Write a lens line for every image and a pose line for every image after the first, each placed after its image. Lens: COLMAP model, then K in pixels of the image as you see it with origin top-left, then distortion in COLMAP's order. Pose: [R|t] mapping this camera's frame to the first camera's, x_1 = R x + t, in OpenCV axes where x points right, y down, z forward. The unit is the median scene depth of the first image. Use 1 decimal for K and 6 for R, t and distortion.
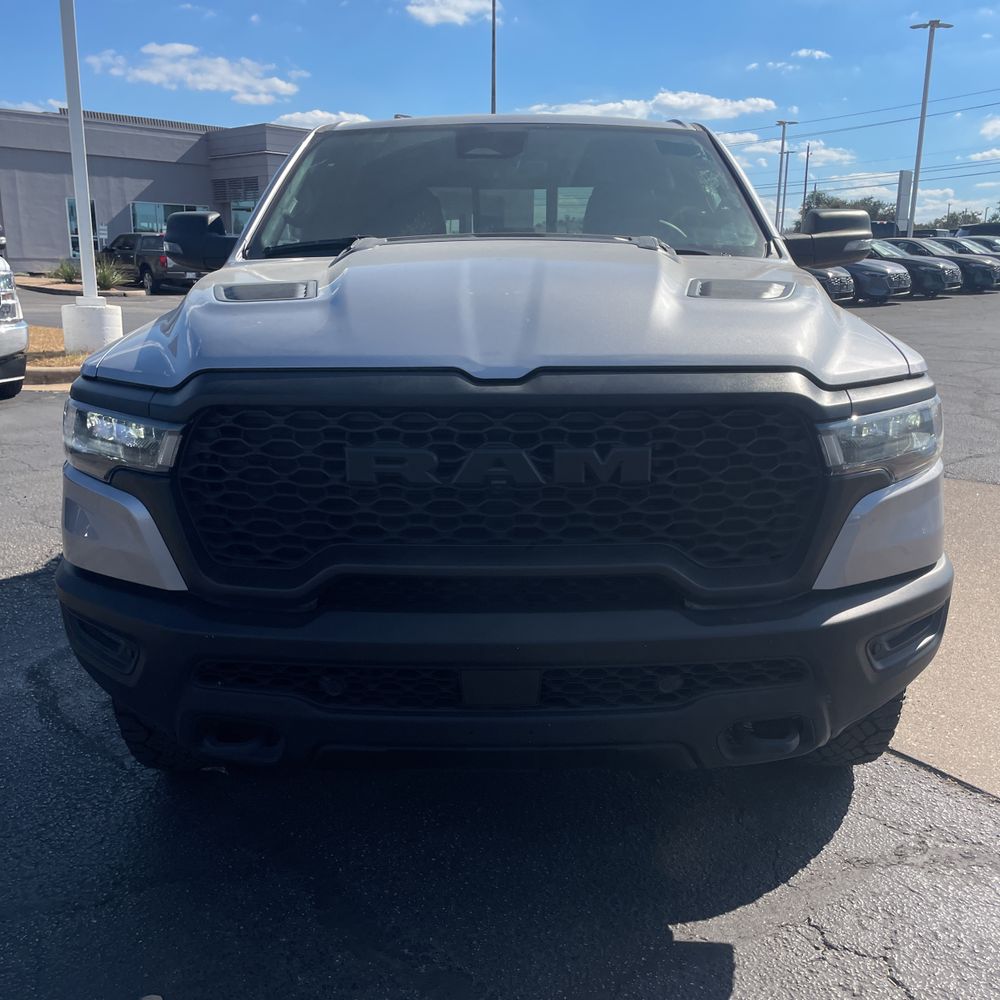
lens RADIAL K [[1021.5, 0, 506.7], [0, 1021.5, 495.6], [0, 0, 1]] dist [0.099426, -0.120699]
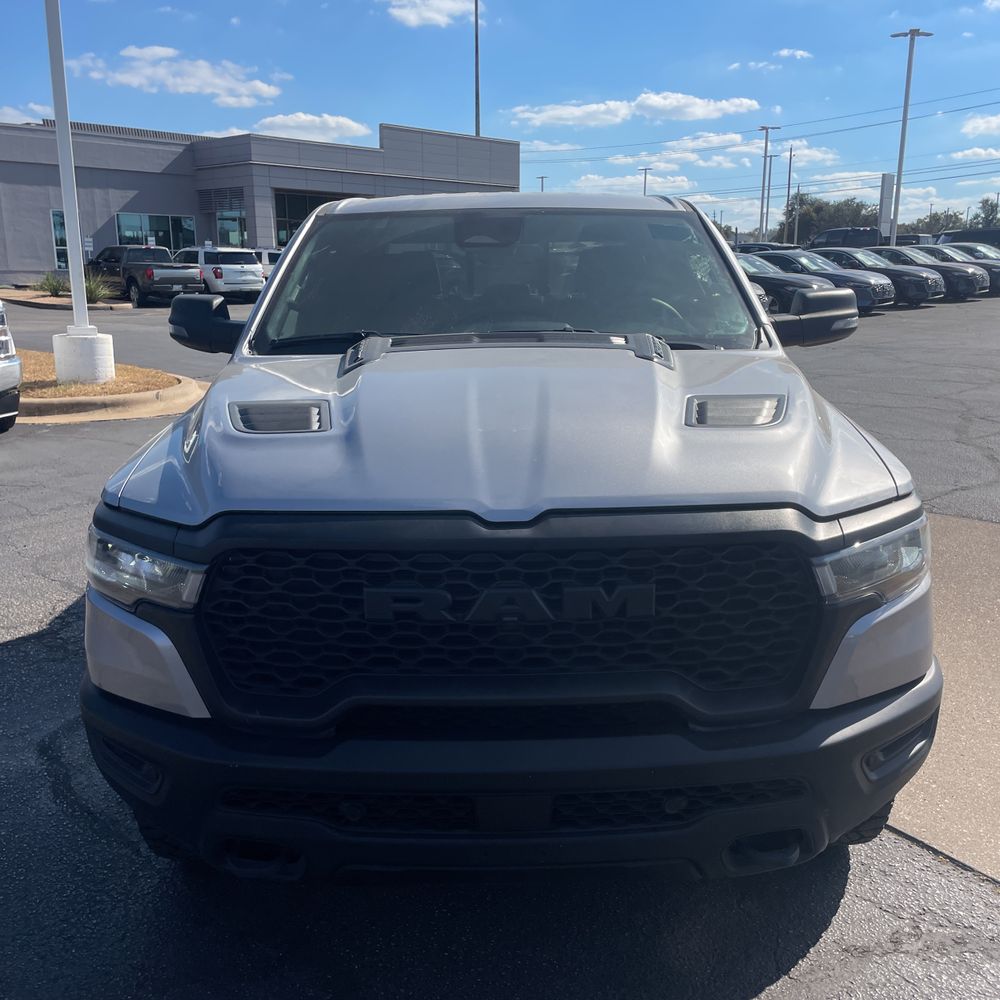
lens RADIAL K [[1021.5, 0, 506.7], [0, 1021.5, 495.6], [0, 0, 1]] dist [0.099426, -0.120699]
pose [[0.999854, -0.012870, 0.011242, -0.010871], [0.012874, 0.999917, -0.000312, -0.070637], [-0.011237, 0.000456, 0.999937, -0.024758]]
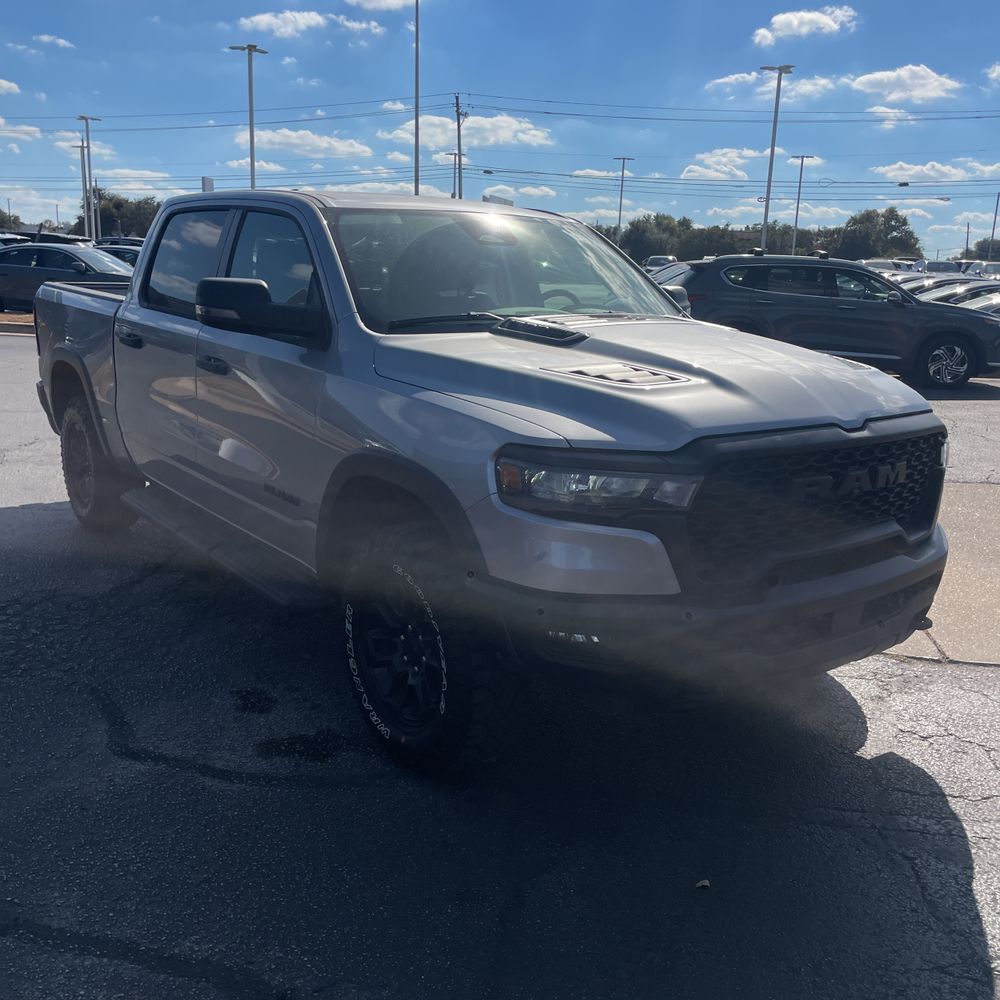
lens RADIAL K [[1034.4, 0, 500.0], [0, 1034.4, 500.0], [0, 0, 1]] dist [0.100206, -0.187586]
pose [[0.787695, -0.113013, 0.605611, -0.739053], [0.109571, 0.993057, 0.042799, -0.066714], [-0.606243, 0.032645, 0.794609, 0.015443]]
